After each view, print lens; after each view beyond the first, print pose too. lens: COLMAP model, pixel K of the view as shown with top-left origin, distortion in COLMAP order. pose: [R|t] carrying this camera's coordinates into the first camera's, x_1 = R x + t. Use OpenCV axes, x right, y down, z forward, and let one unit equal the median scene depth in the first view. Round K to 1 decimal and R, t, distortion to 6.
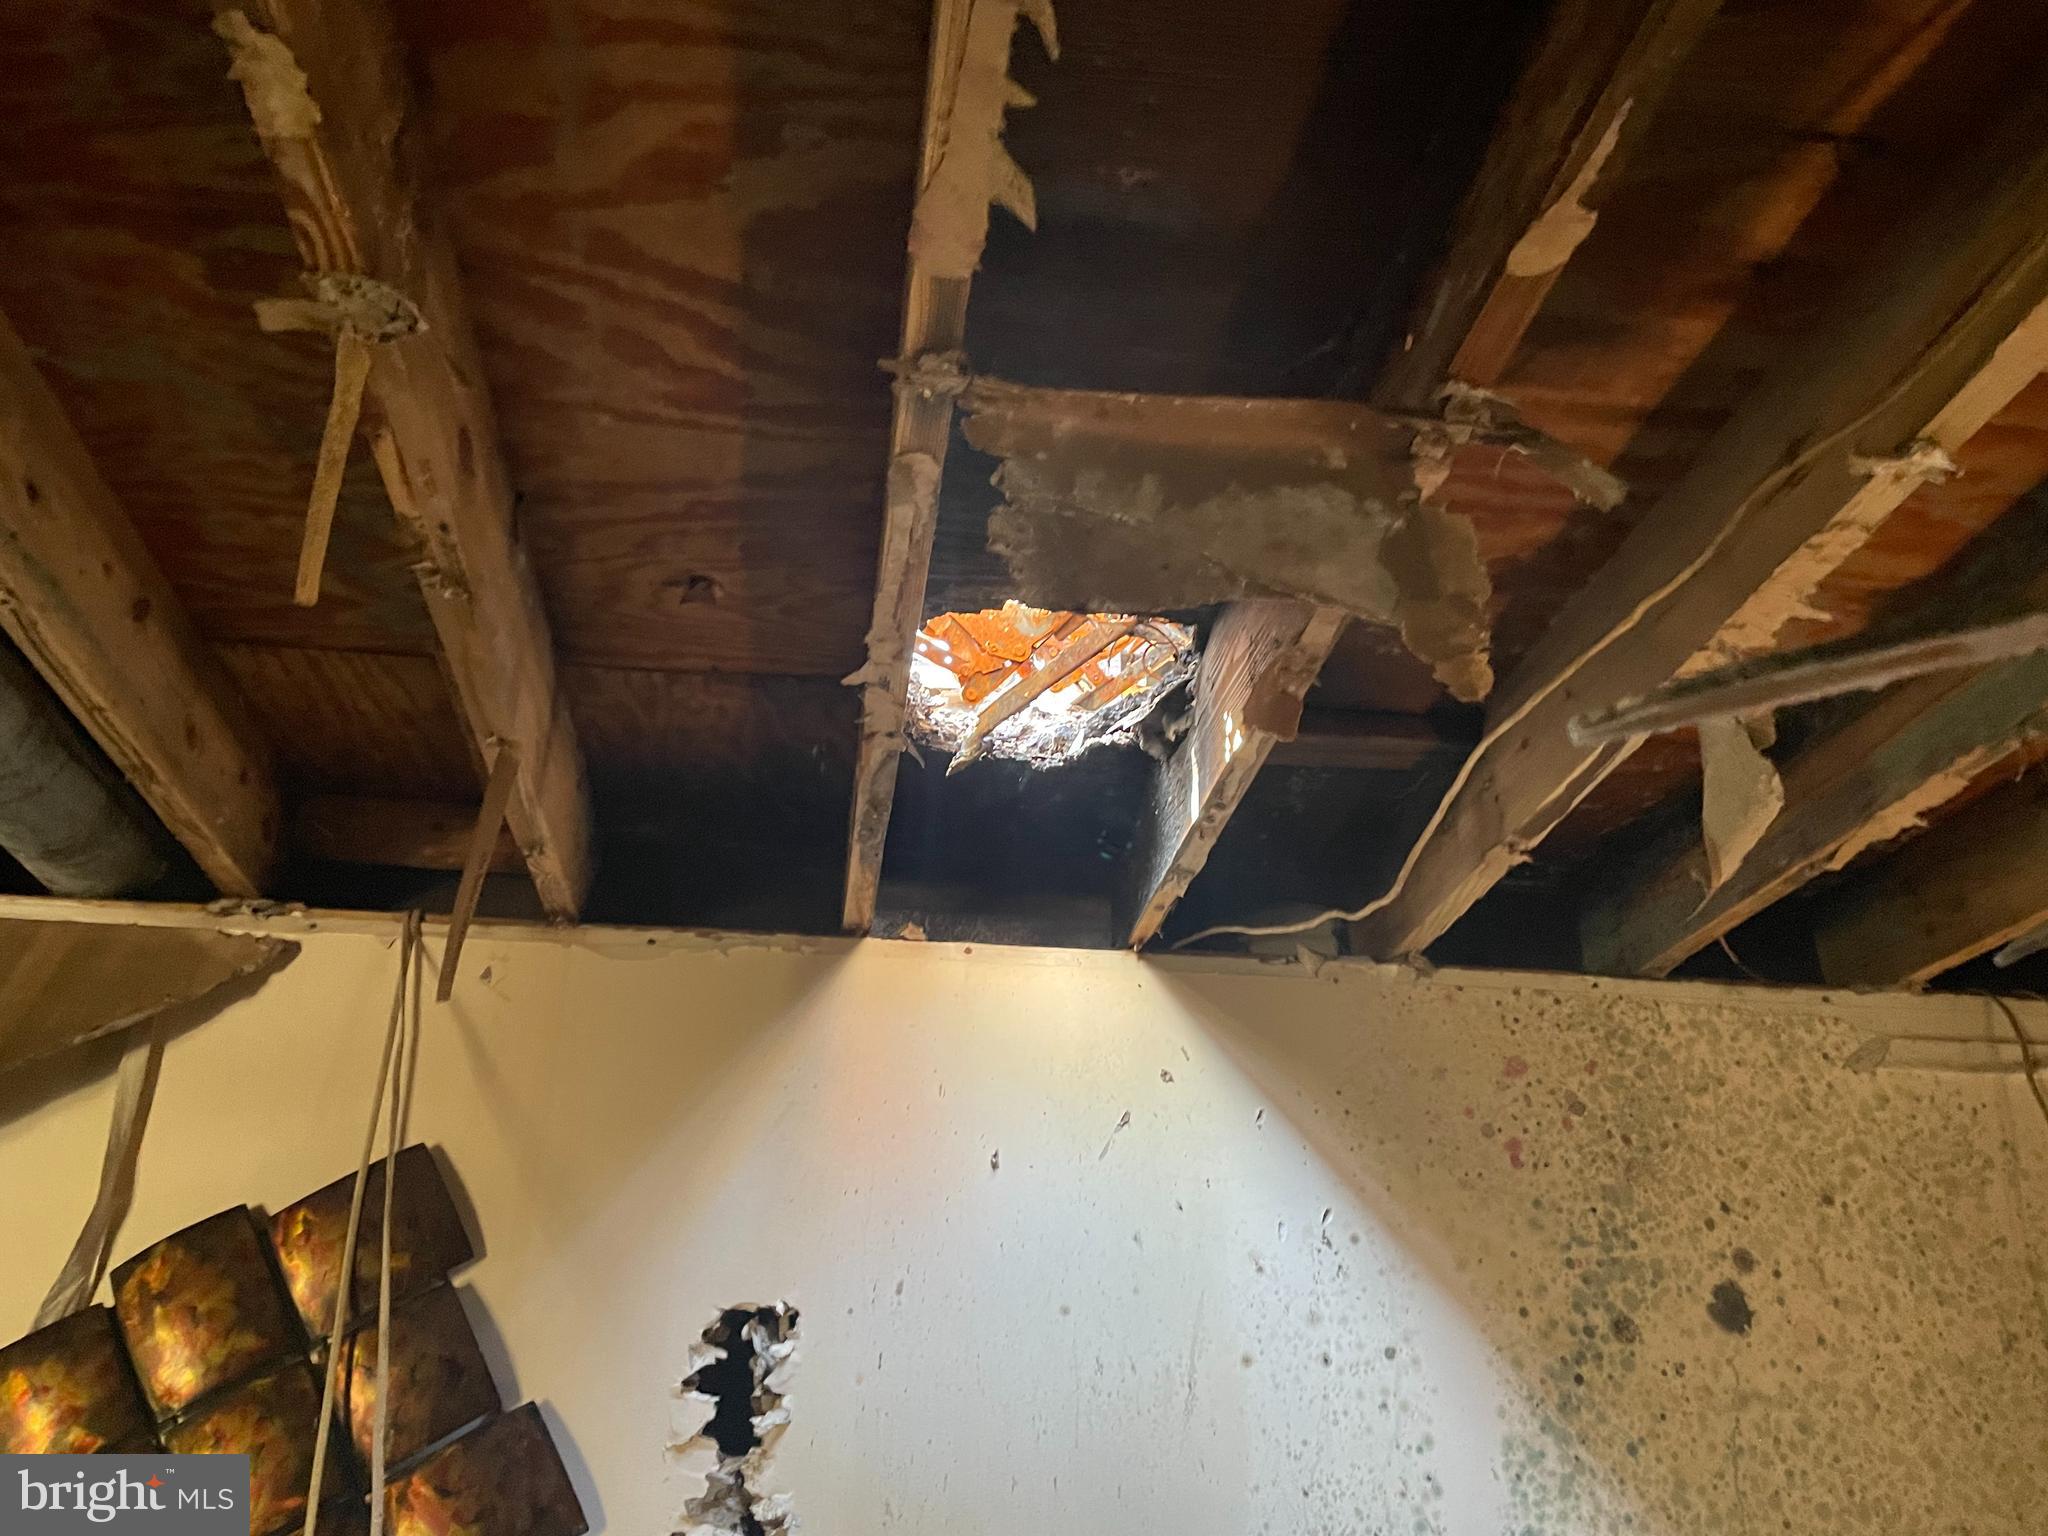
lens RADIAL K [[1570.7, 0, 1029.3], [0, 1570.7, 759.0], [0, 0, 1]] dist [0.086418, -0.115447]
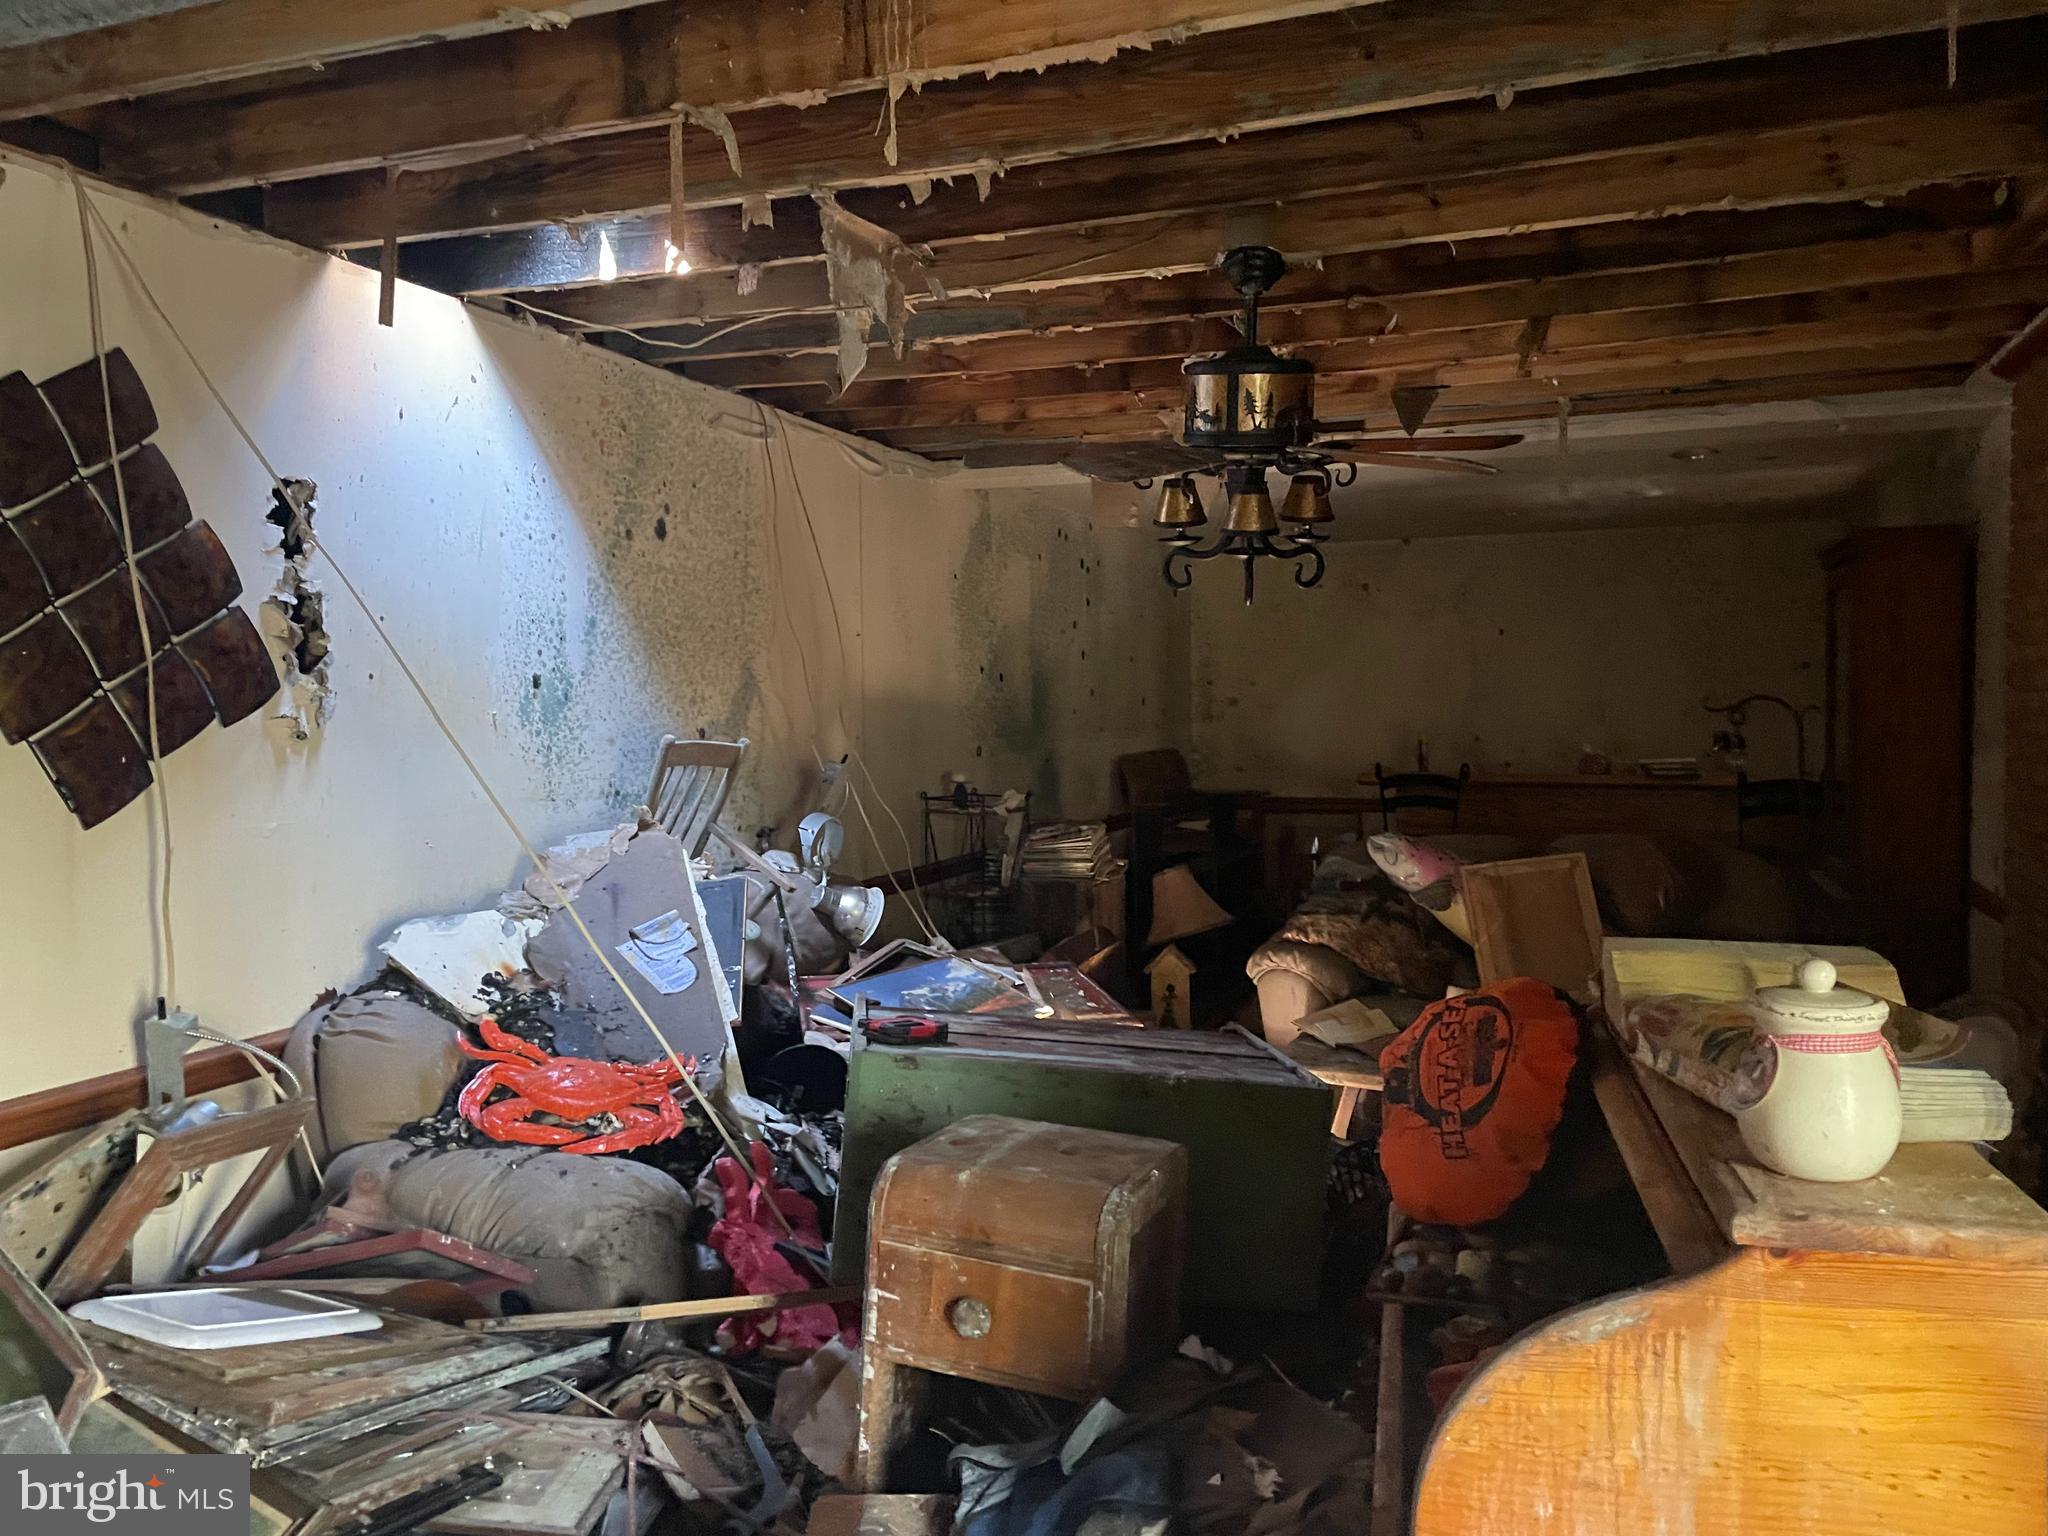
lens RADIAL K [[1570.7, 0, 1020.6], [0, 1570.7, 771.7], [0, 0, 1]] dist [0.086418, -0.115447]
pose [[0.490937, -0.042352, 0.870165, -1.209747], [-0.386379, 0.884628, 0.261046, -0.112332], [-0.780828, -0.464371, 0.417932, -0.428283]]
